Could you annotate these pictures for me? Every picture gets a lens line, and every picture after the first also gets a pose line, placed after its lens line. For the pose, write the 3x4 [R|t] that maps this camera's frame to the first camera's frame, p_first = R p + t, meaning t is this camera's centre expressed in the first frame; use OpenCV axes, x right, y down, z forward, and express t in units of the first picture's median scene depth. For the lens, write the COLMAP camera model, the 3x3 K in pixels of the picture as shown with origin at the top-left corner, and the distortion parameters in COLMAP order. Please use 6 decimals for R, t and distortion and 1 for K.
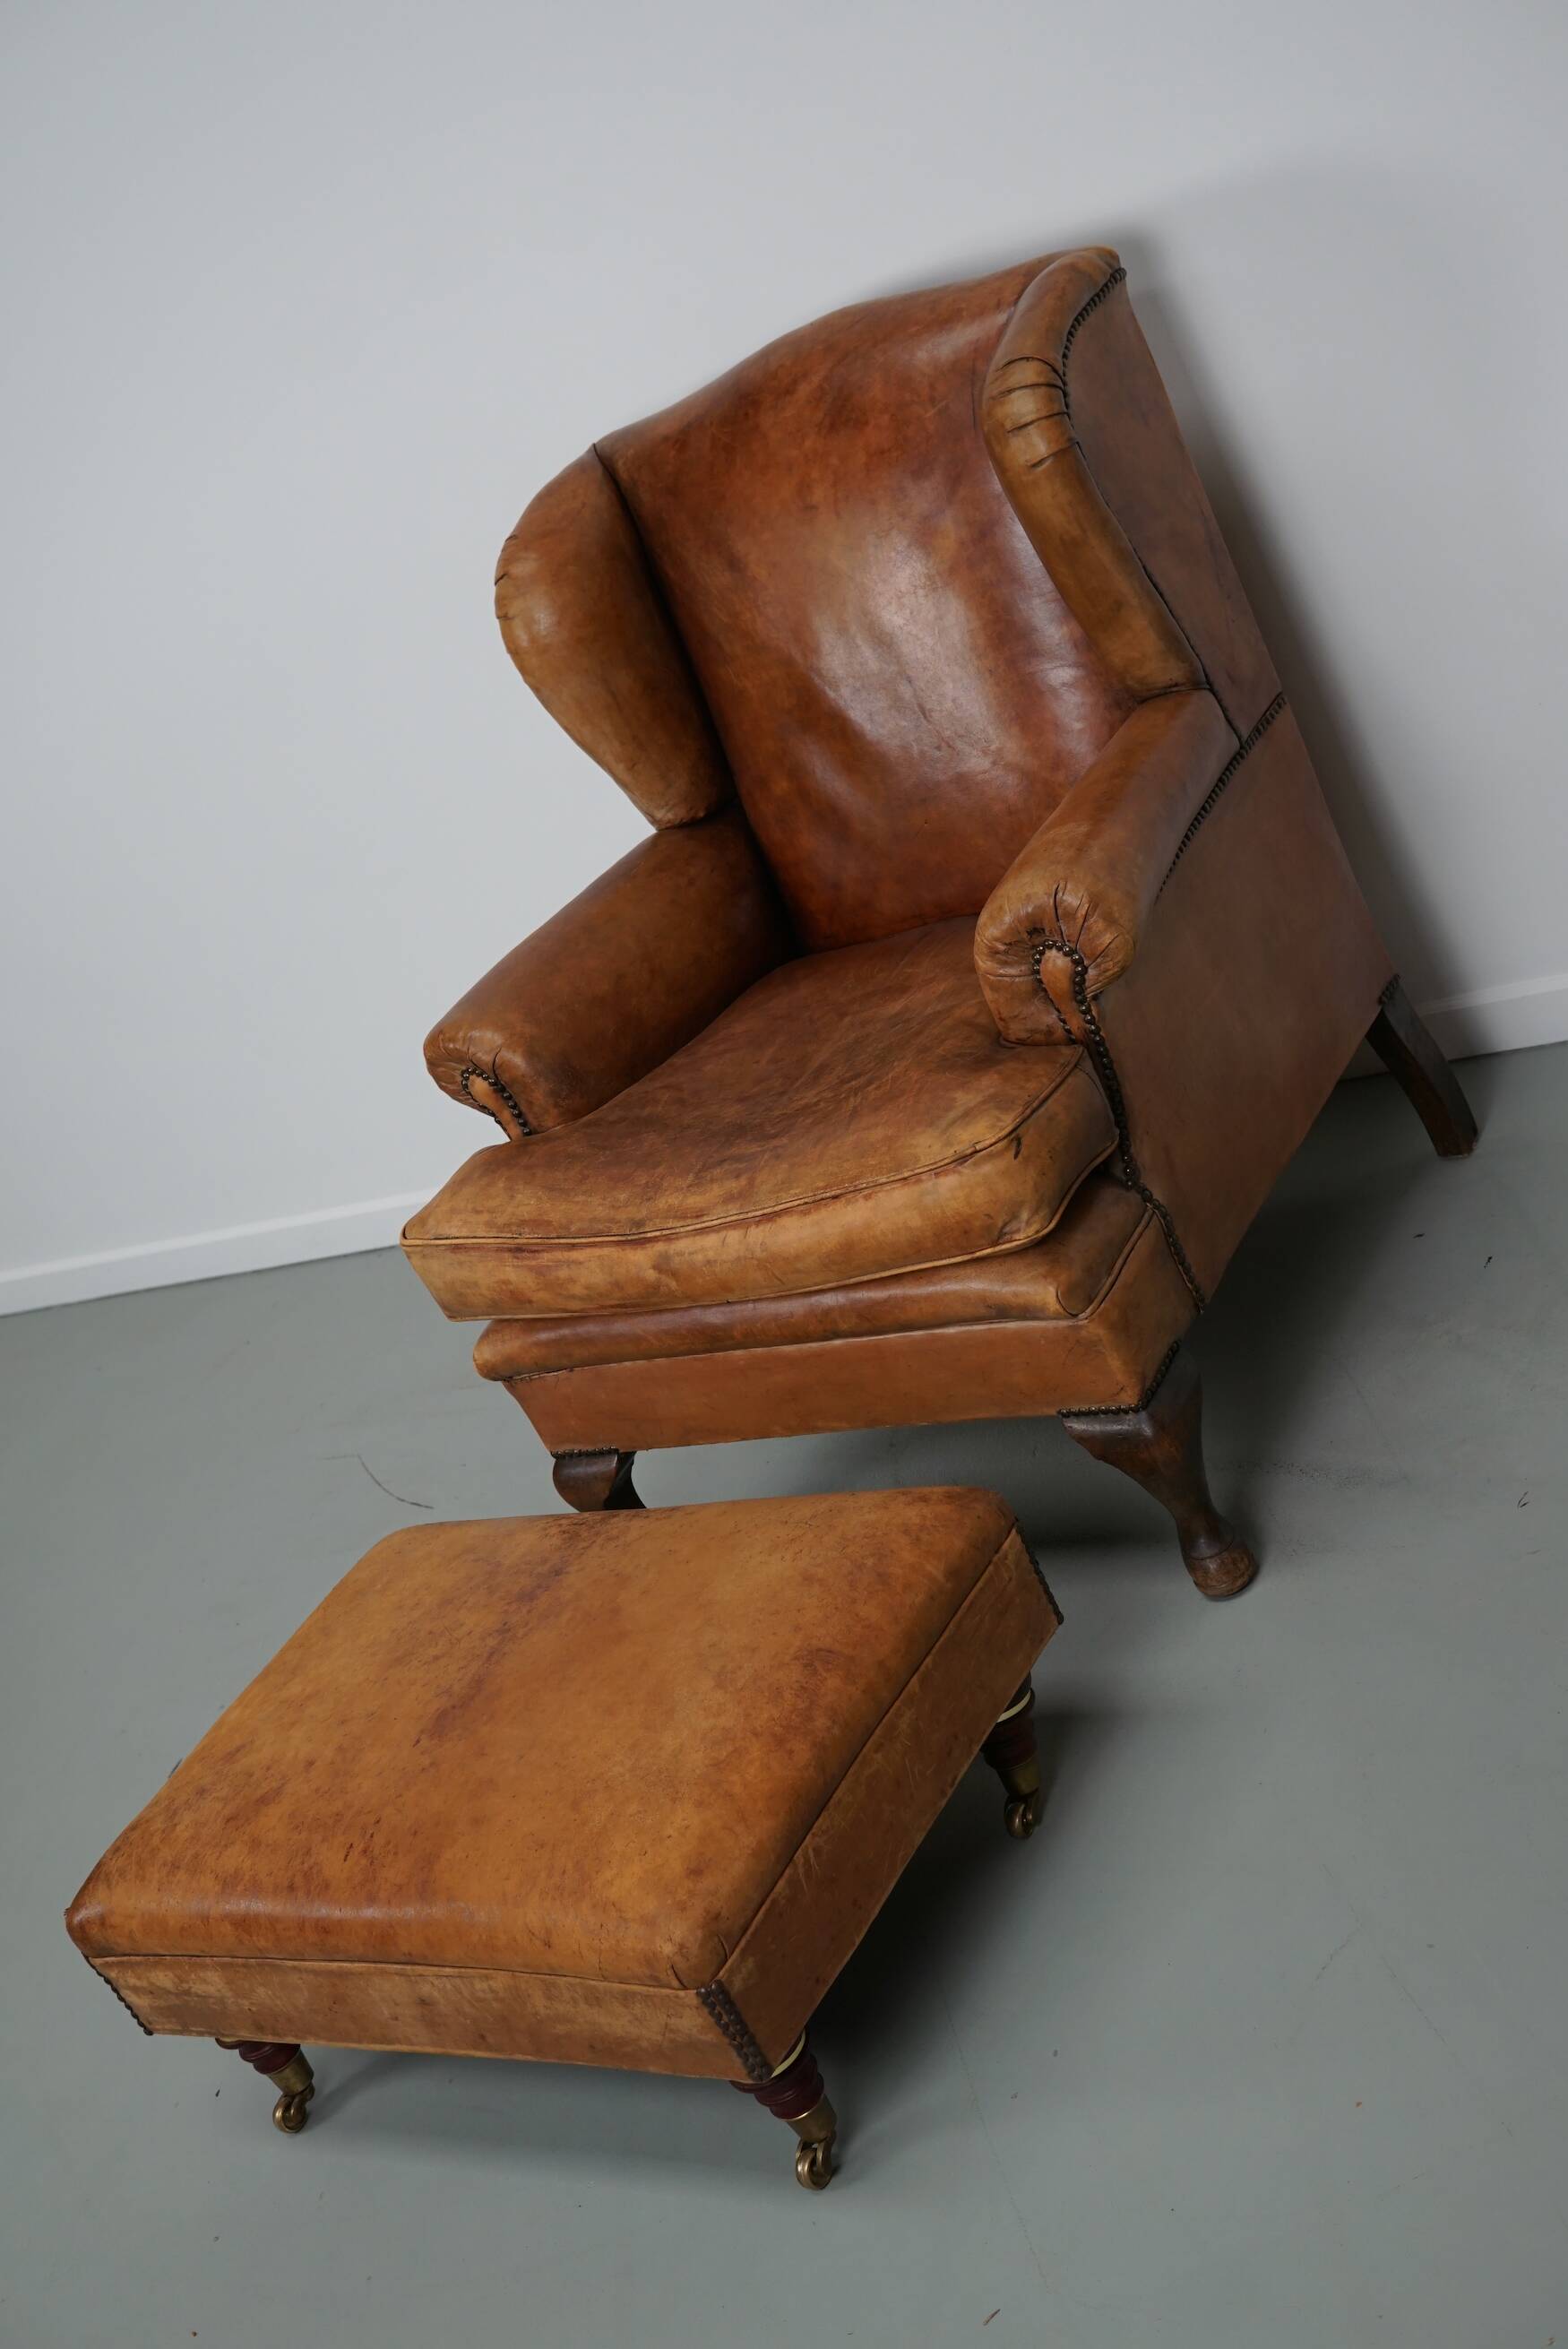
lens RADIAL K [[3023.4, 0, 923.4], [0, 3023.4, 1178.9], [0, 0, 1]] dist [-0.121919, -0.004820]
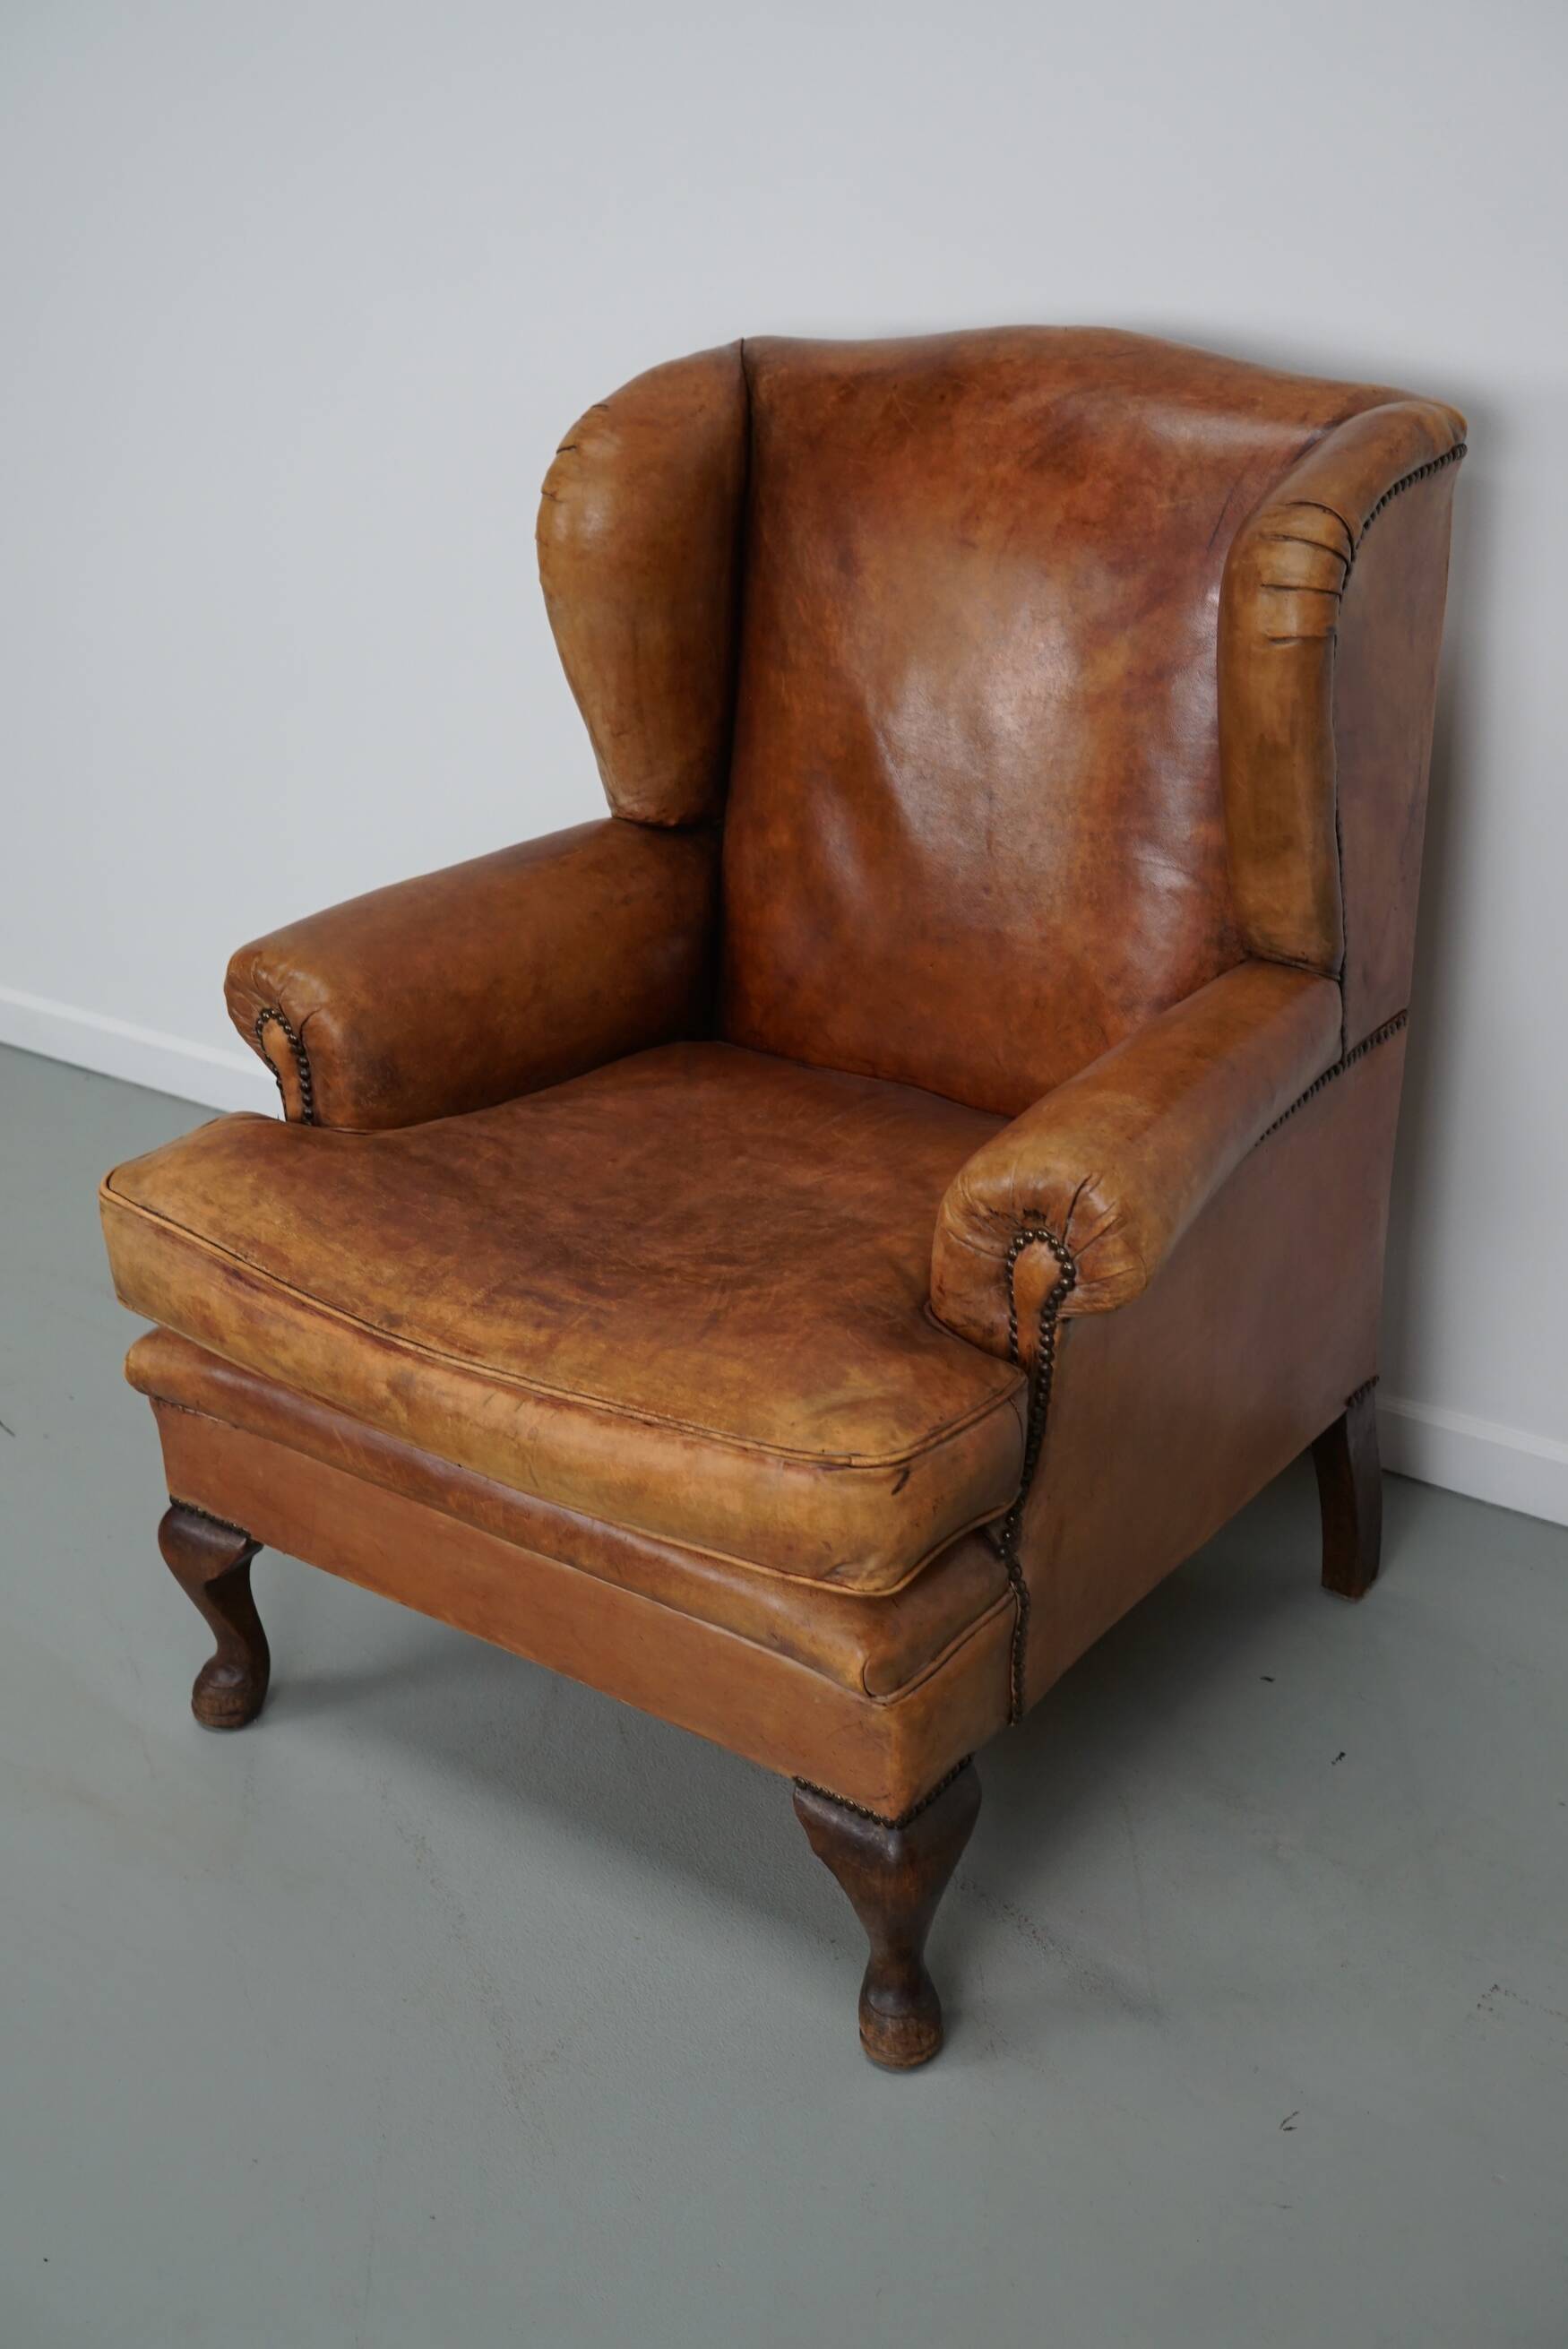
lens RADIAL K [[3027.4, 0, 876.7], [0, 3027.4, 1226.0], [0, 0, 1]] dist [-0.133951, 0.041668]
pose [[0.906842, 0.411678, 0.090322, -0.060596], [-0.414885, 0.909669, 0.019320, -0.070928], [-0.074210, -0.054993, 0.995725, 0.224579]]
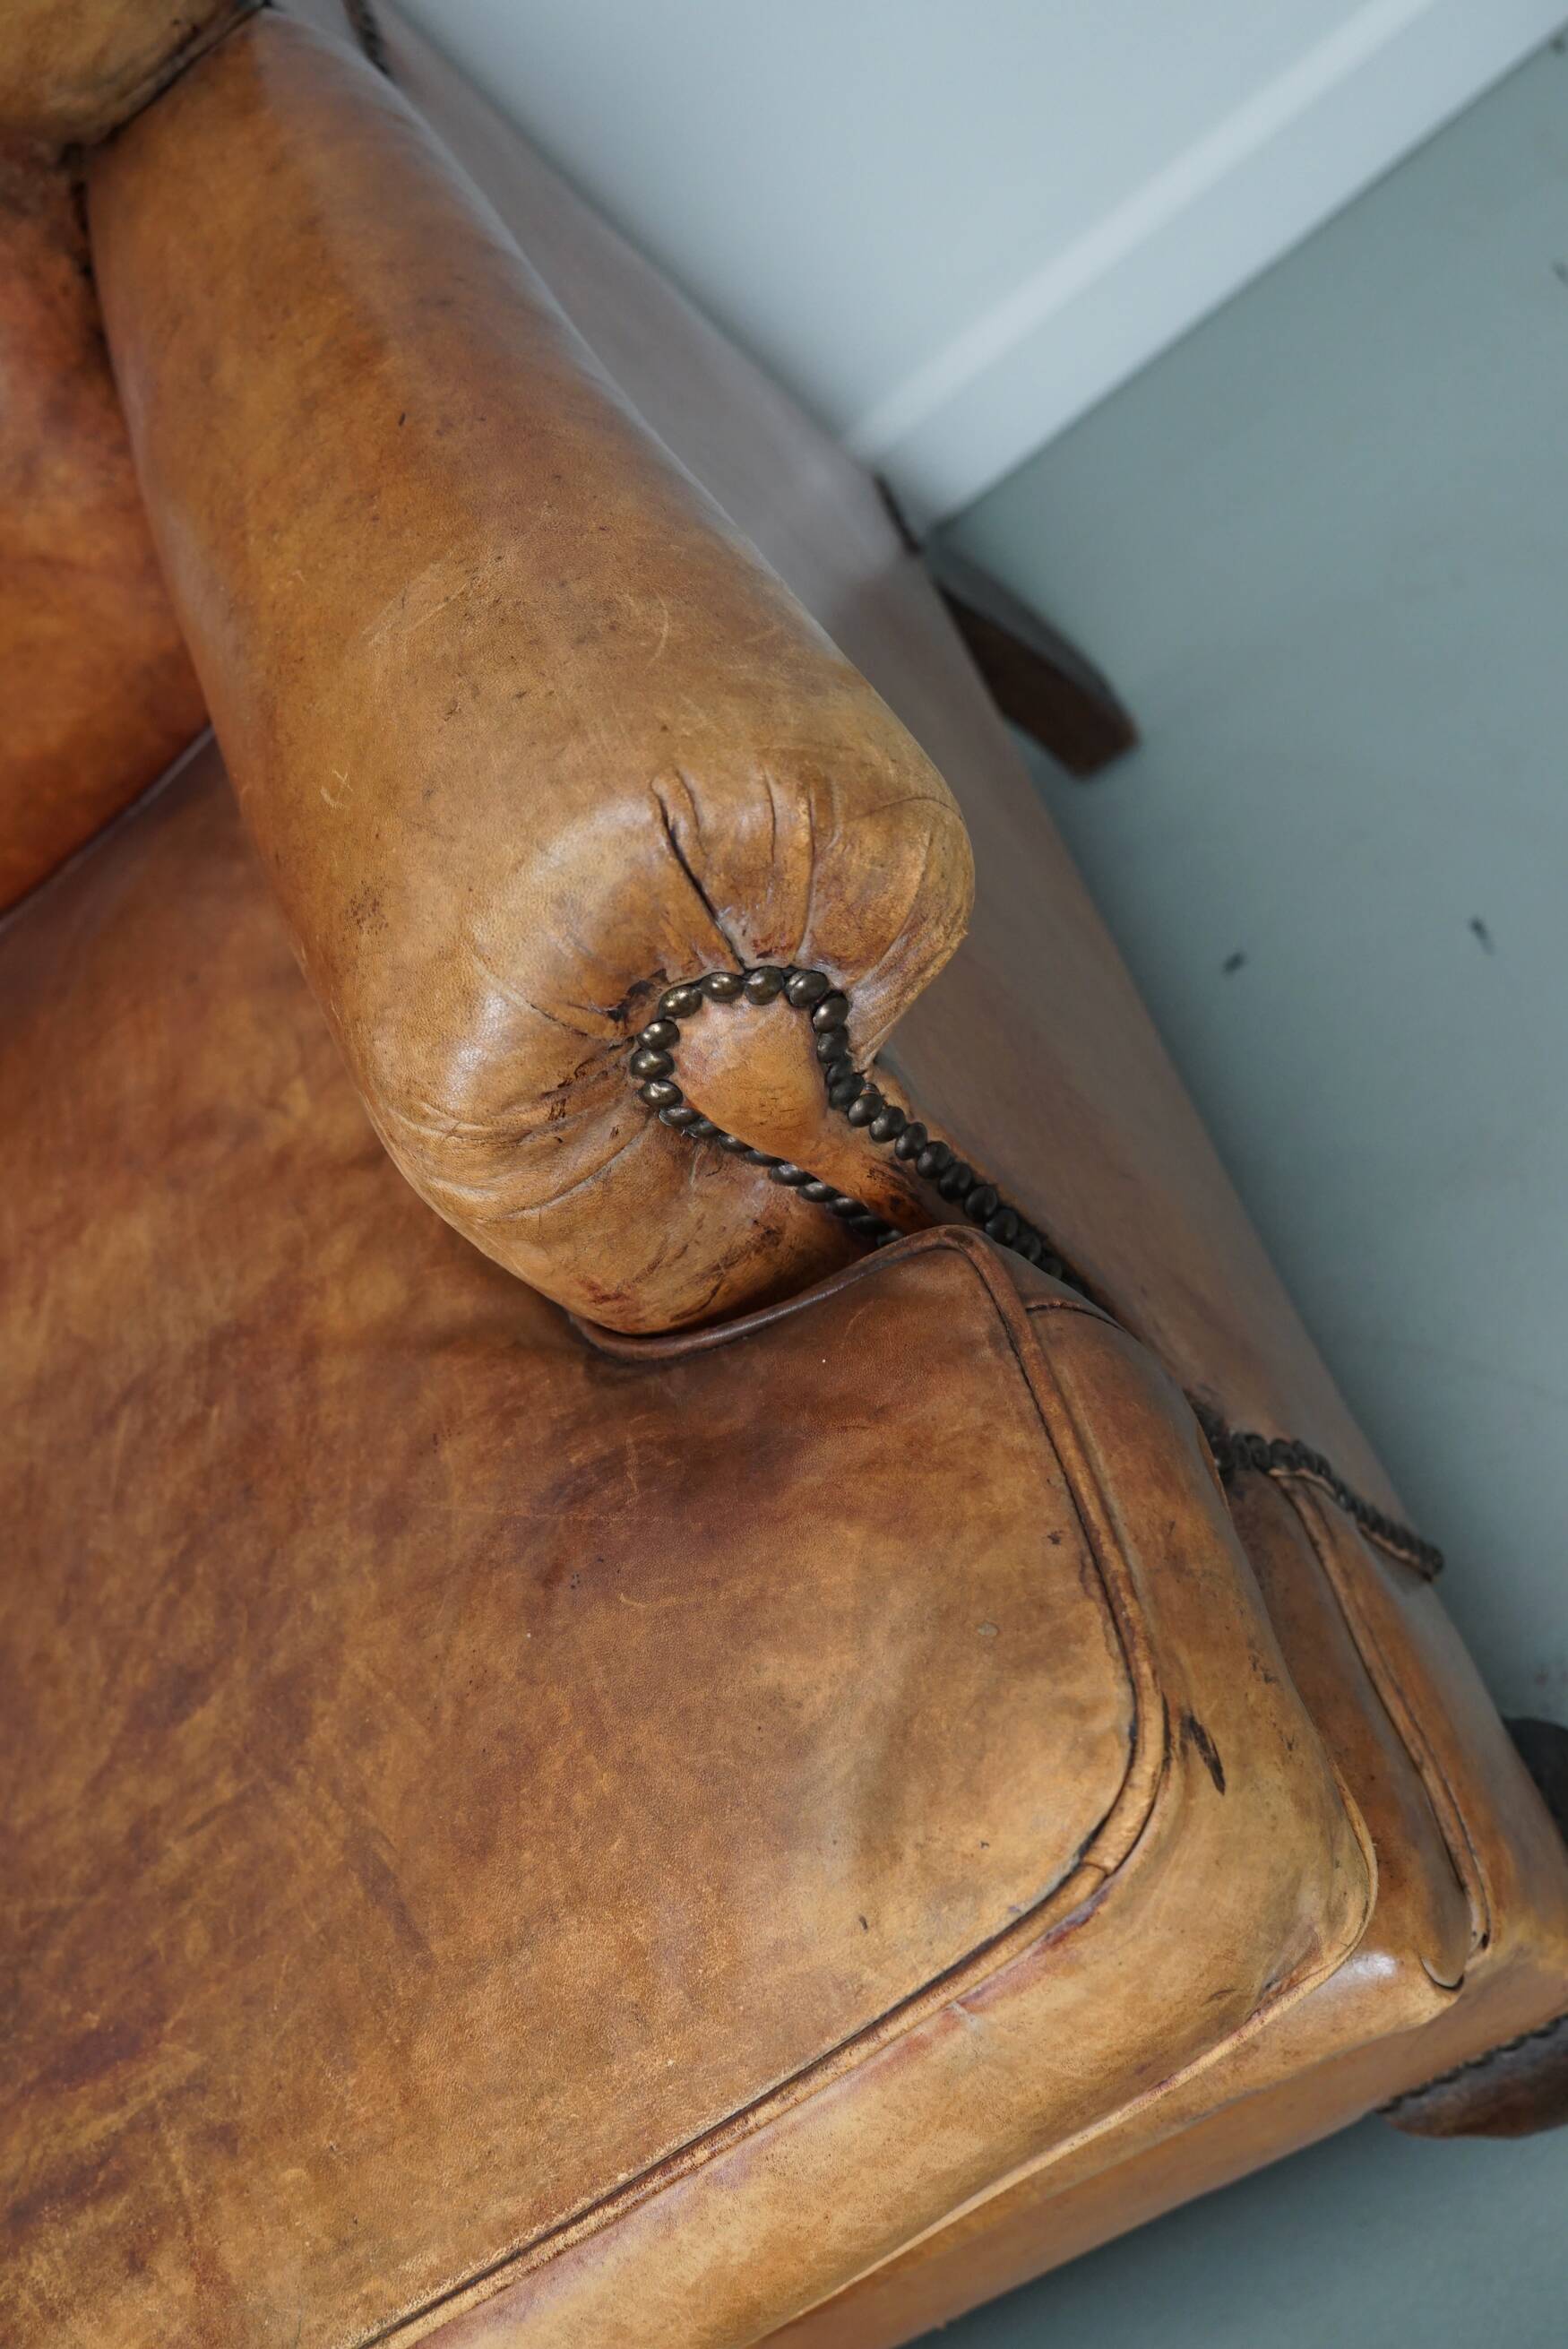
lens RADIAL K [[3005.4, 0, 829.6], [0, 3005.4, 1179.7], [0, 0, 1]] dist [-0.151855, 0.301253]
pose [[0.731838, -0.601537, 0.320260, -0.039349], [0.528790, 0.797696, 0.289934, -0.123844], [-0.429876, -0.042834, 0.901871, 0.693964]]
